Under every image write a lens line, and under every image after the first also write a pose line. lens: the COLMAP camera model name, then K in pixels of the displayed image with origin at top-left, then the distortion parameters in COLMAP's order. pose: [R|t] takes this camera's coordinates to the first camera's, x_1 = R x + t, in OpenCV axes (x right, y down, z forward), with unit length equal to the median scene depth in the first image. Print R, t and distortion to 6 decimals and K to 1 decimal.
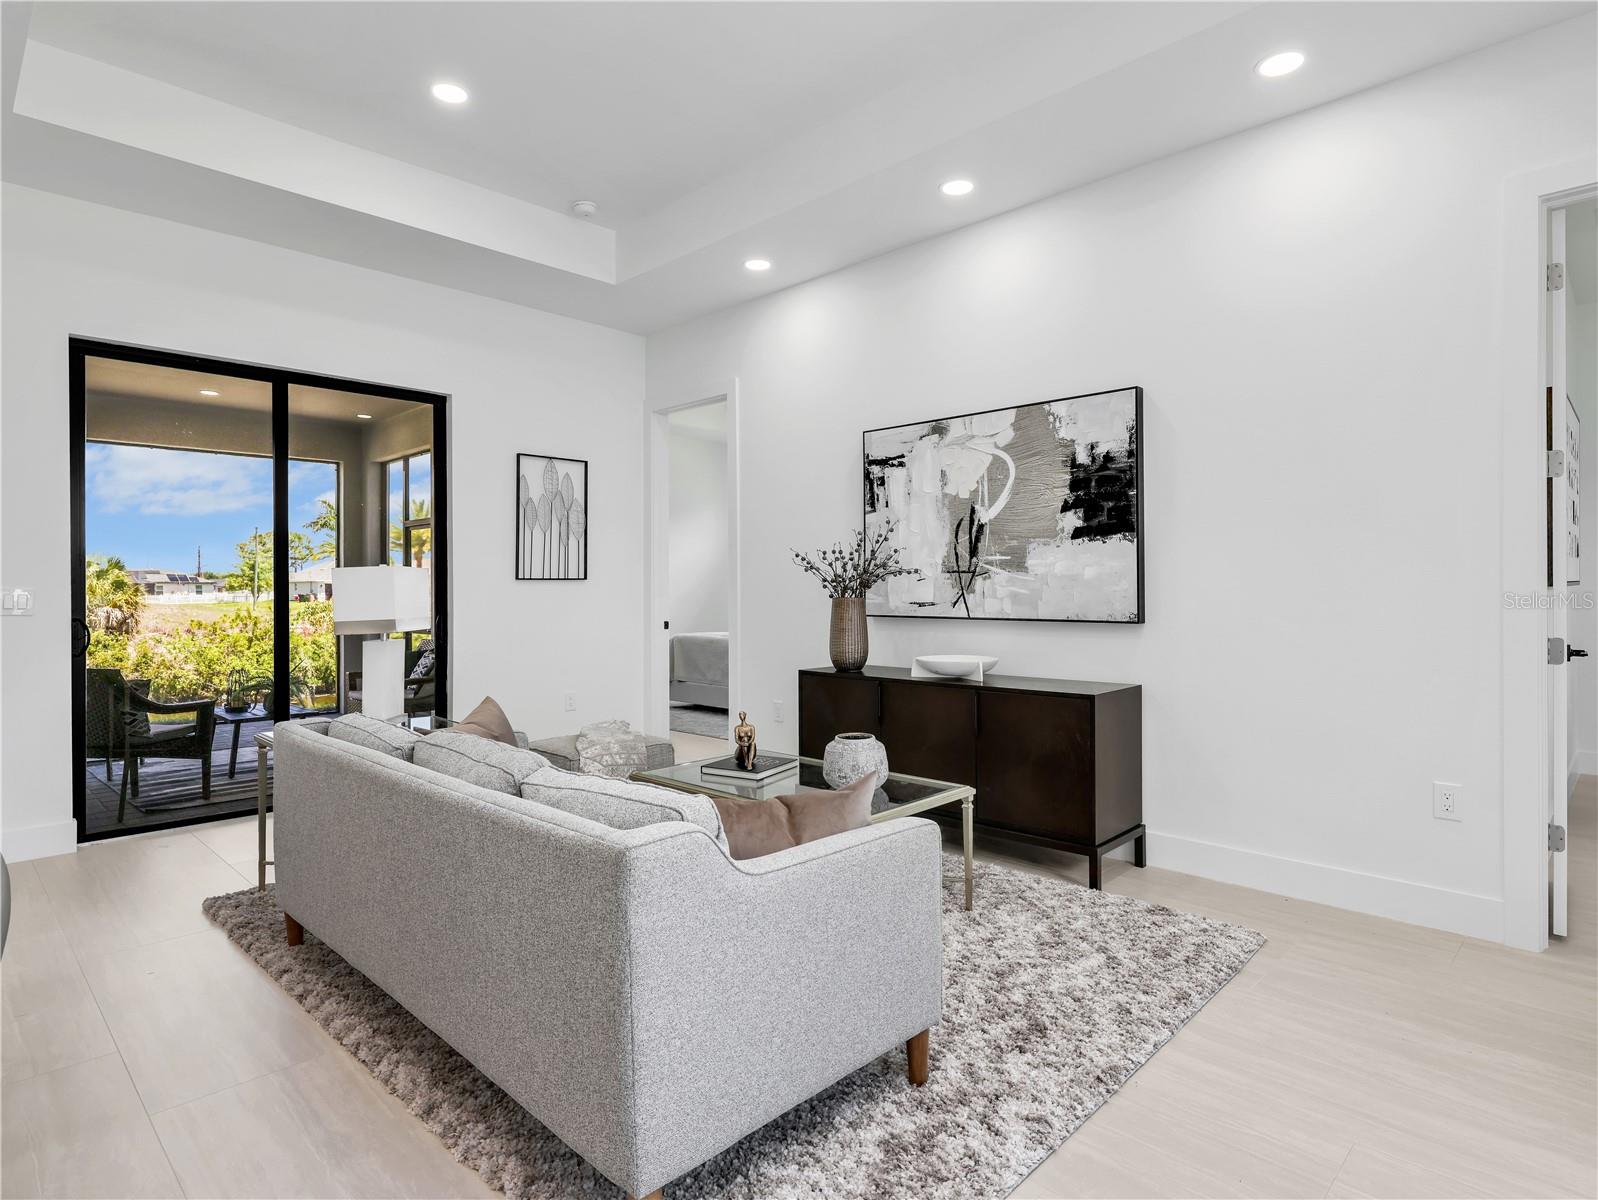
lens RADIAL K [[872.8, 0, 797.7], [0, 872.8, 587.7], [0, 0, 1]] dist [-0.002726, -0.000135]
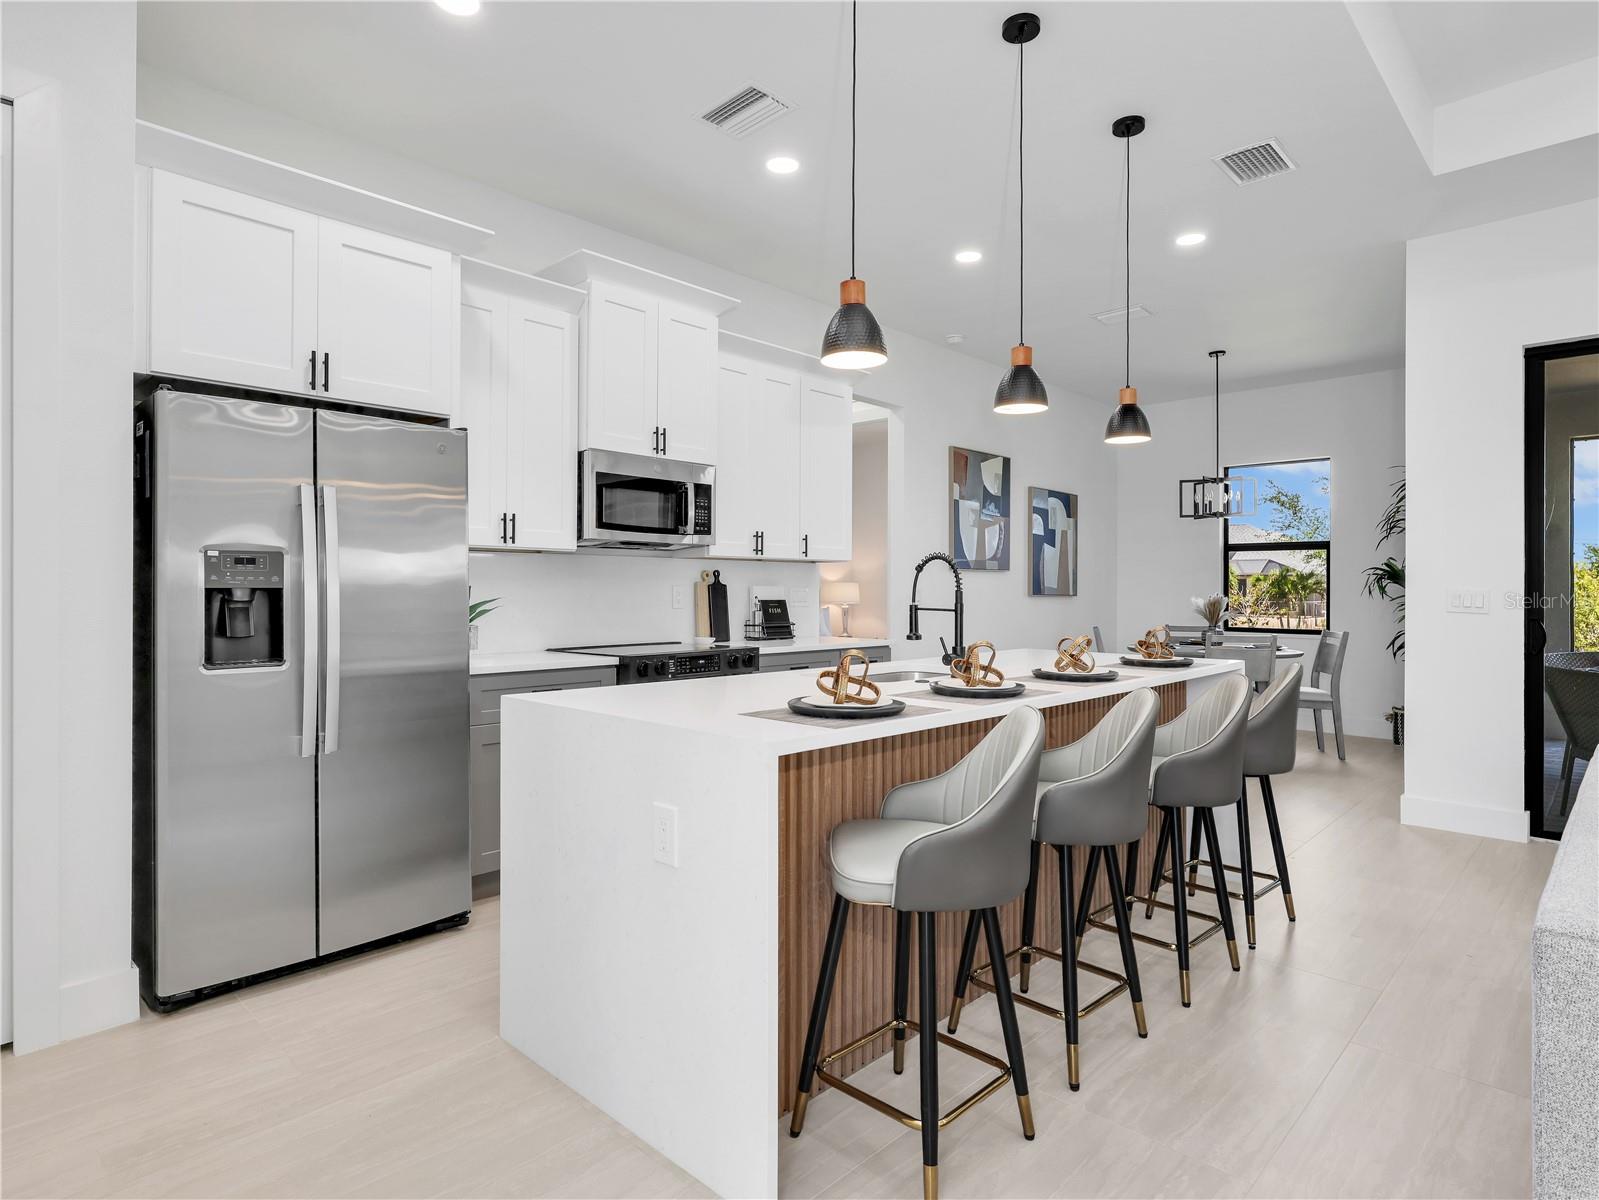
lens RADIAL K [[873.4, 0, 793.6], [0, 873.4, 585.9], [0, 0, 1]] dist [-0.002726, -0.000135]
pose [[0.005250, 0.000198, -0.999986, 0.191694], [-0.004825, 0.999988, 0.000173, 0.000443], [0.999975, 0.004824, 0.005251, 0.117378]]
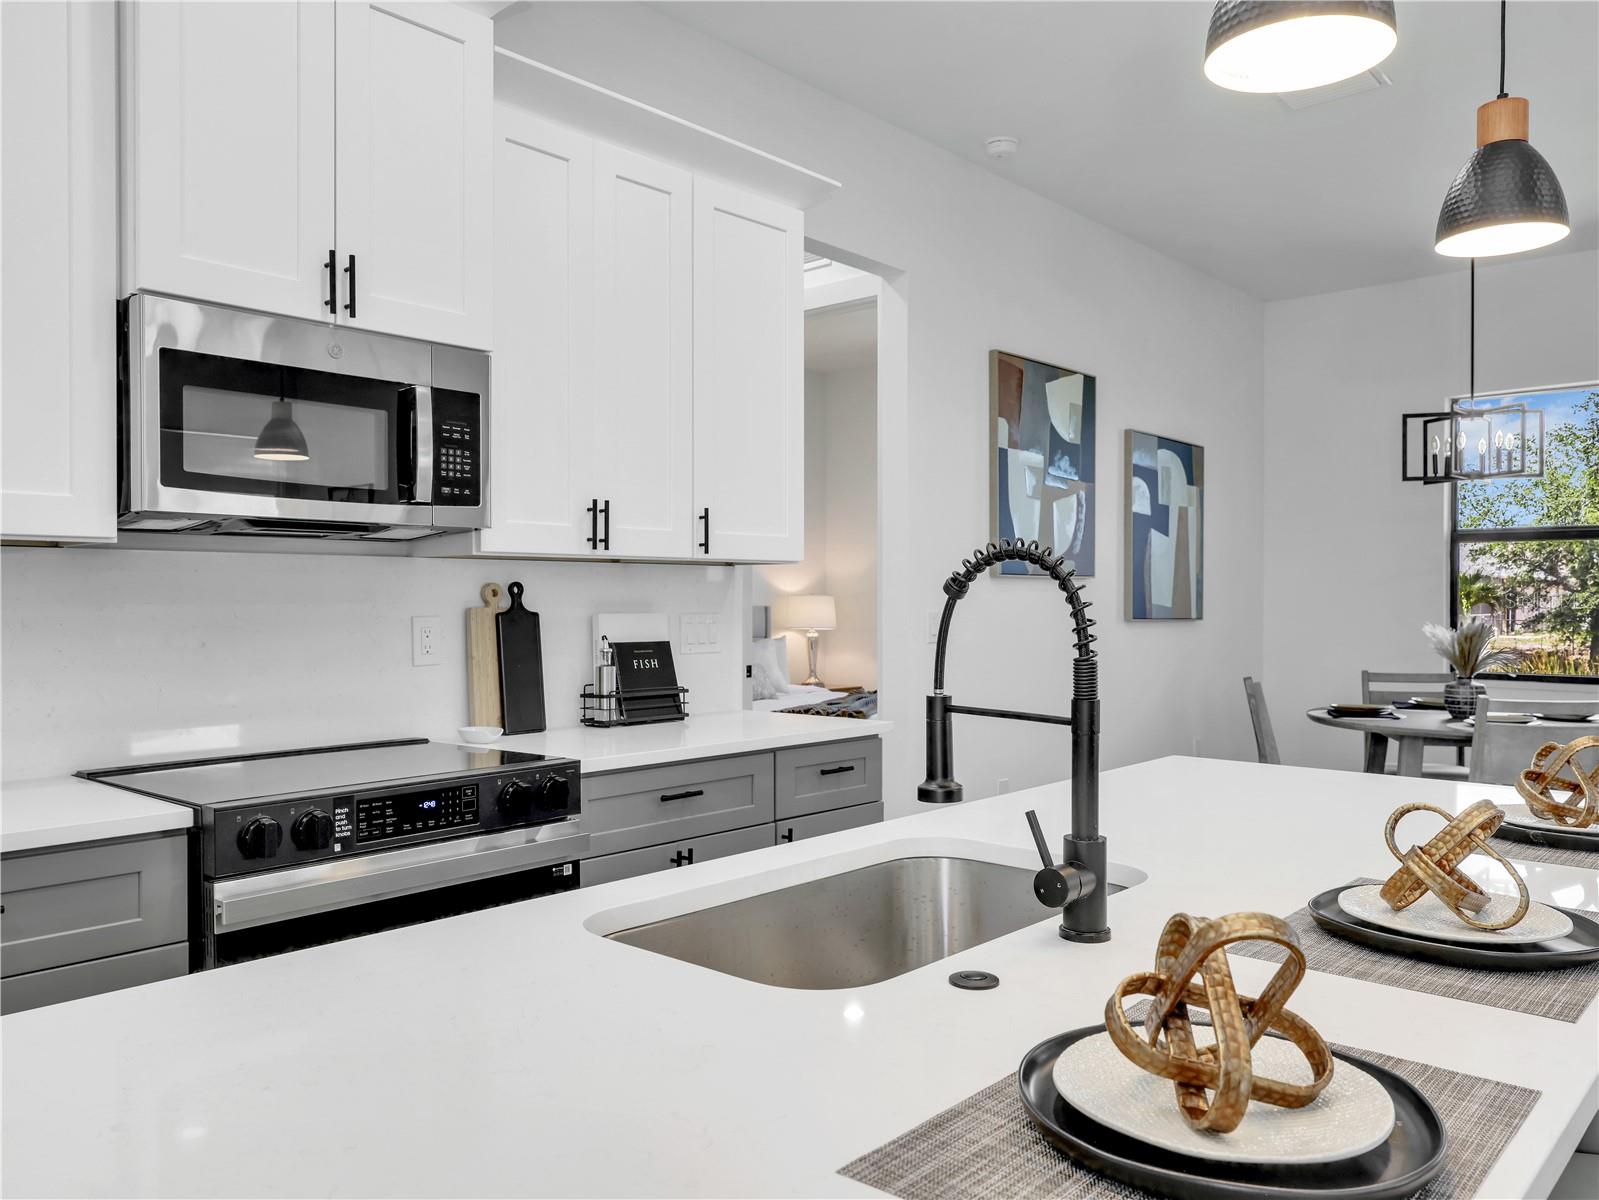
lens RADIAL K [[1201.0, 0, 794.5], [0, 1201.0, 612.5], [0, 0, 1]] dist [0.003296, 0.001922]
pose [[0.037504, 0.015473, -0.999177, -0.199552], [-0.000664, 0.999880, 0.015459, -0.012395], [0.999296, 0.000083, 0.037509, 0.168196]]
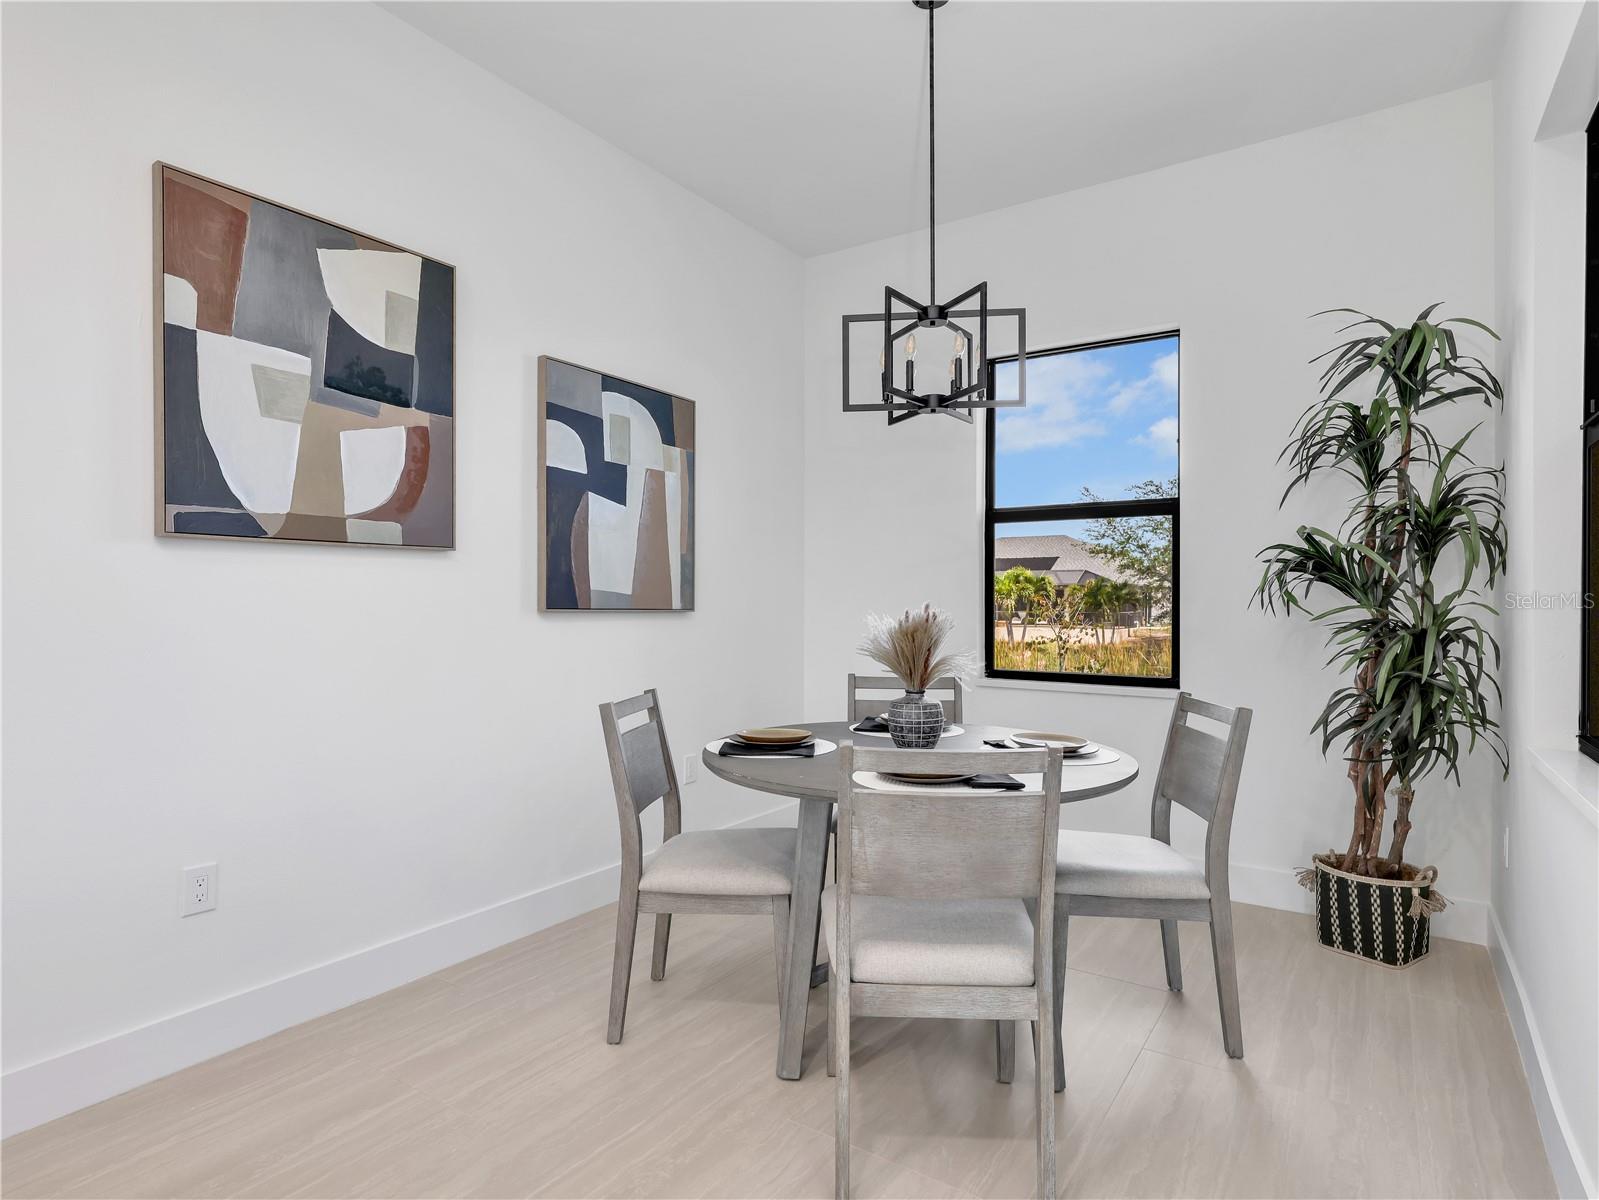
lens RADIAL K [[873.4, 0, 802.9], [0, 873.4, 598.9], [0, 0, 1]] dist [-0.002726, -0.000135]
pose [[0.188013, 0.000235, -0.982166, -0.786541], [-0.000897, 1.000000, 0.000068, 0.006942], [0.982166, 0.000868, 0.188013, 0.681975]]
